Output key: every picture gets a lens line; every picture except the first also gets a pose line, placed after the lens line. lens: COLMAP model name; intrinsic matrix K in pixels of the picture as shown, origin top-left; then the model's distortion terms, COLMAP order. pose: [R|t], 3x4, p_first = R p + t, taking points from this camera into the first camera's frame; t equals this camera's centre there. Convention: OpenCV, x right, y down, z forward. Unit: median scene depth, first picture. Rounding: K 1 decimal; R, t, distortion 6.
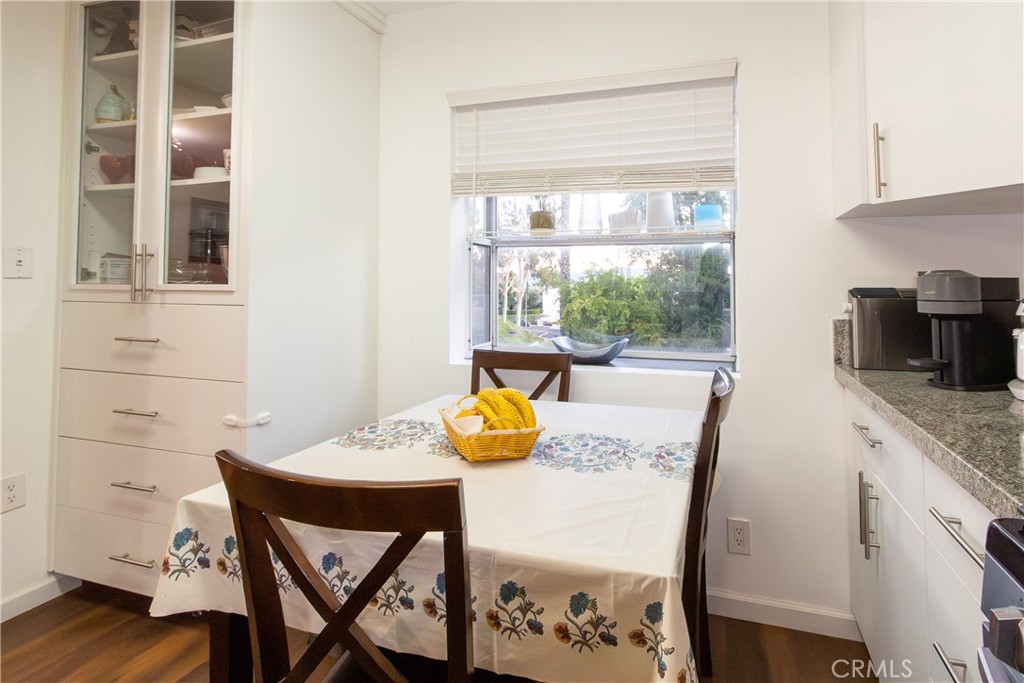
lens RADIAL K [[469.4, 0, 511.8], [0, 469.4, 265.1], [0, 0, 1]] dist [-0.001201, -0.000196]
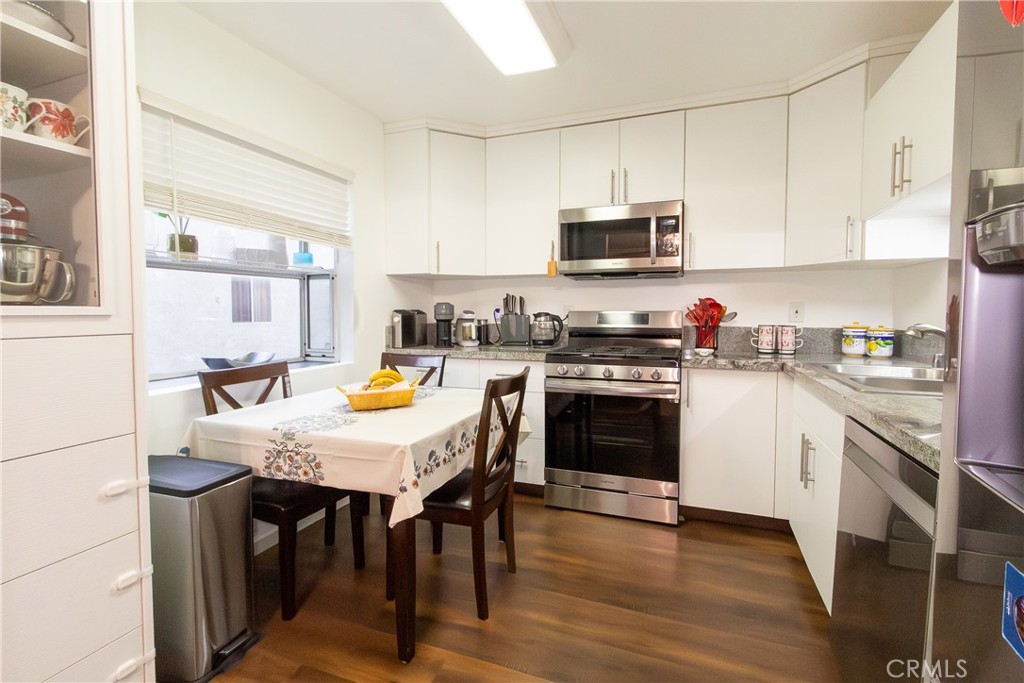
lens RADIAL K [[463.4, 0, 511.1], [0, 463.4, 328.6], [0, 0, 1]] dist [0.000041, 0.000080]
pose [[0.073075, -0.041530, 0.996461, -1.244883], [-0.039457, 0.998230, 0.044497, 0.019293], [-0.996546, -0.042569, 0.071307, 0.327283]]
